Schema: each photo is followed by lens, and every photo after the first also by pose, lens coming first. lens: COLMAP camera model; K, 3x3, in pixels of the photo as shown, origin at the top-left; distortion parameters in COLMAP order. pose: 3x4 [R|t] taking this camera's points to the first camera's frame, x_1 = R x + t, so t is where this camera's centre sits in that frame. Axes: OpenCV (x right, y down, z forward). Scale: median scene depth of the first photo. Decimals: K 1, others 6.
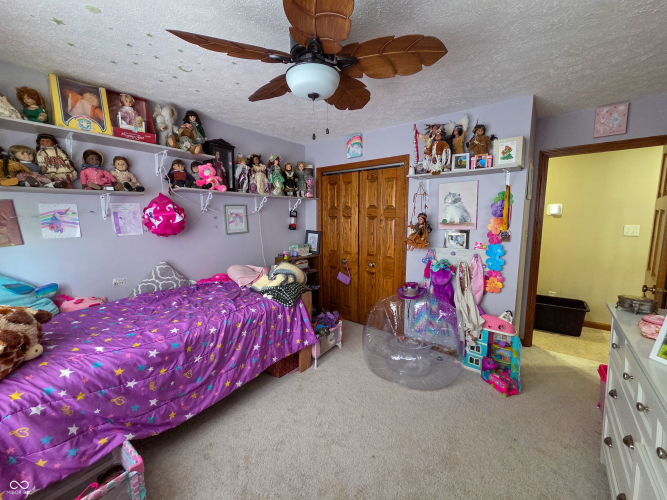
lens RADIAL K [[274.4, 0, 333.8], [0, 274.4, 249.5], [0, 0, 1]] dist [-0.000444, 0.000260]
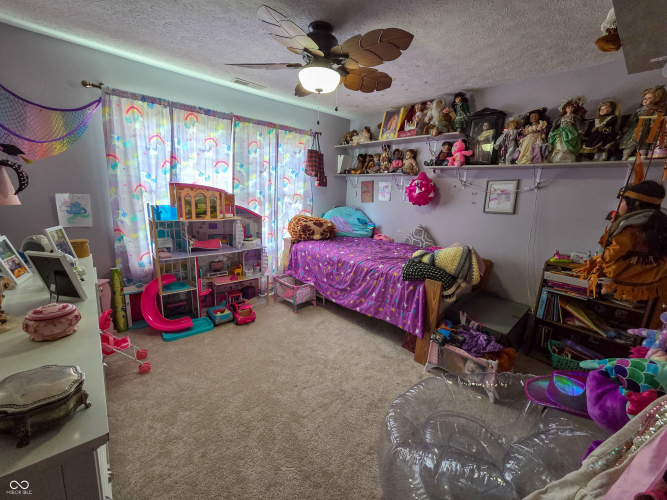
lens RADIAL K [[274.4, 0, 332.9], [0, 274.4, 248.7], [0, 0, 1]] dist [-0.000444, 0.000260]
pose [[-0.175400, 0.204747, -0.962971, 0.810600], [-0.161322, 0.958936, 0.233273, -0.092790], [0.971190, 0.196265, -0.135167, 0.851380]]
